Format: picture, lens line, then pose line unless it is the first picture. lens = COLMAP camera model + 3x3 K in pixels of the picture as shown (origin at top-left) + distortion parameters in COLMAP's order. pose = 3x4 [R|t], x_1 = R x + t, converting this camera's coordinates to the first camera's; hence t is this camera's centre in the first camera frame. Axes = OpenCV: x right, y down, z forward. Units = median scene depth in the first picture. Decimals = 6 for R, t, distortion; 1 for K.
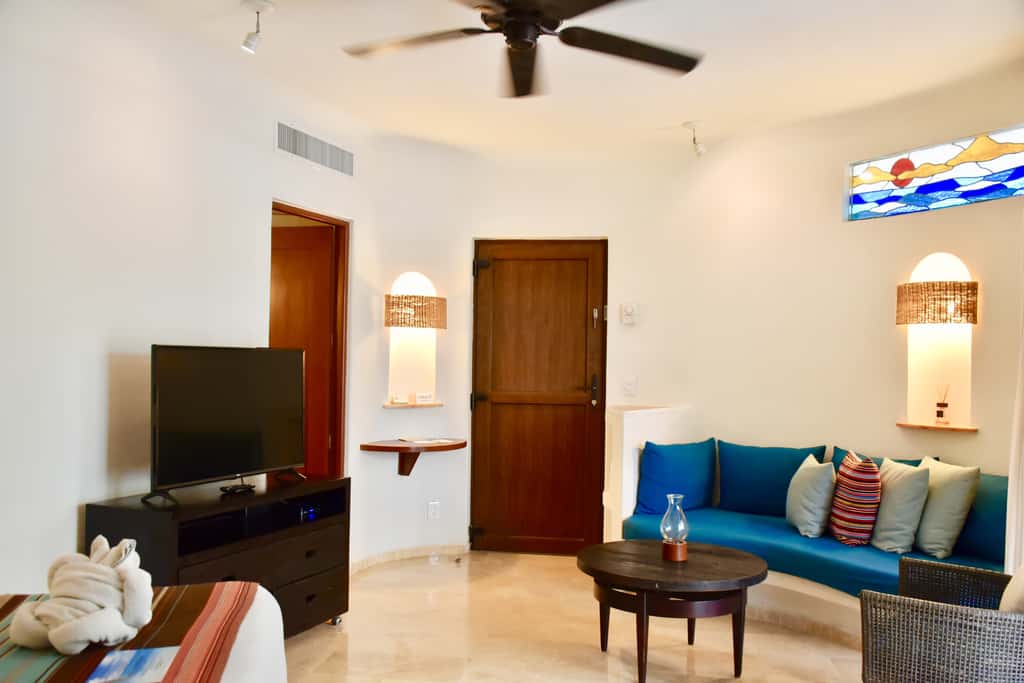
lens RADIAL K [[910.7, 0, 510.8], [0, 910.7, 343.8], [0, 0, 1]] dist [-0.020105, 0.012180]
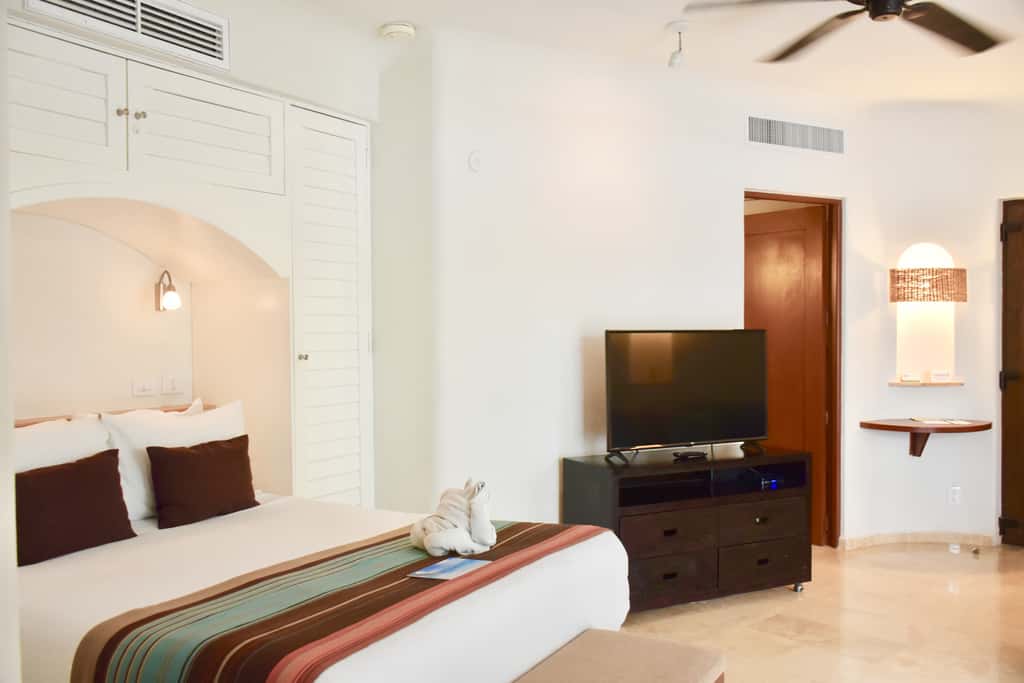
lens RADIAL K [[910.7, 0, 509.7], [0, 910.7, 346.5], [0, 0, 1]] dist [-0.020105, 0.012180]
pose [[0.764332, -0.005401, -0.644800, 0.204378], [0.027813, 0.999310, 0.024599, -0.007810], [0.644223, -0.036736, 0.763955, -0.004521]]
